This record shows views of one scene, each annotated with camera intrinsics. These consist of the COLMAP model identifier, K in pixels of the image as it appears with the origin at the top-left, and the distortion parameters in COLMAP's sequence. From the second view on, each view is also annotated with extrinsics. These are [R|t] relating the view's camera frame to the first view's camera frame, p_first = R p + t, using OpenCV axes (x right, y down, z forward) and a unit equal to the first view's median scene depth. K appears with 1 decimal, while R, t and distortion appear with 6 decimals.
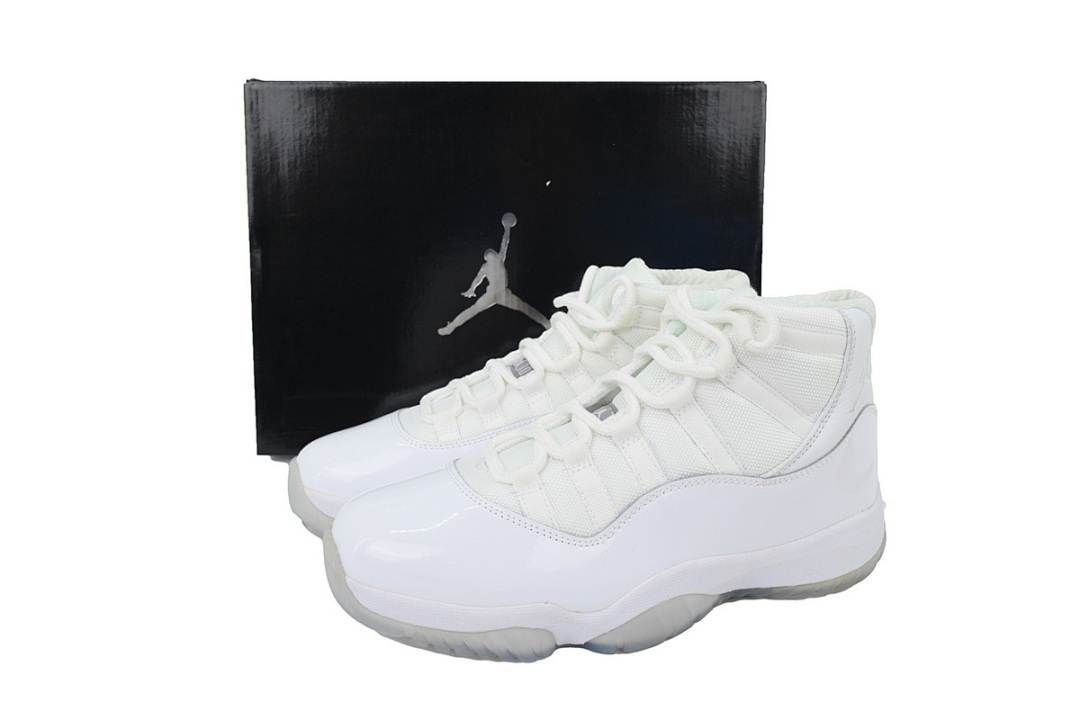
lens RADIAL K [[854.6, 0, 538.8], [0, 854.6, 363.3], [0, 0, 1]] dist [-0.073693, -0.003403]
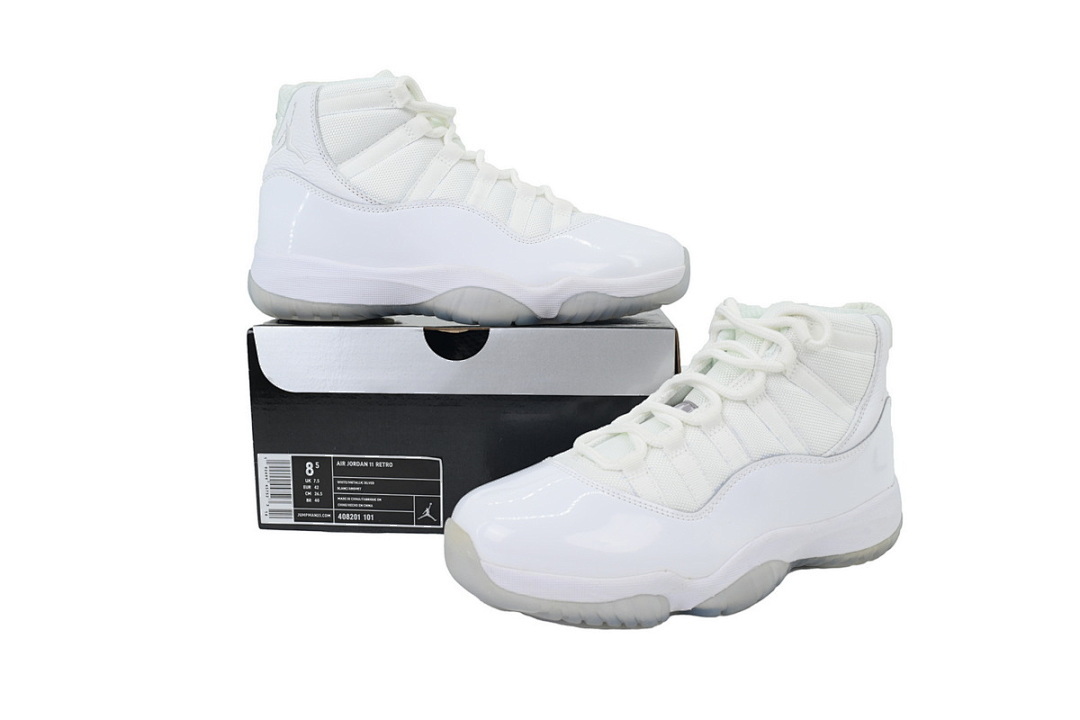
lens RADIAL K [[854.6, 0, 538.1], [0, 854.6, 356.1], [0, 0, 1]] dist [-0.073693, -0.003403]
pose [[0.986400, -0.020496, 0.163081, -0.314079], [0.033814, 0.996276, -0.079313, 0.076064], [-0.160848, 0.083749, 0.983420, -0.096920]]
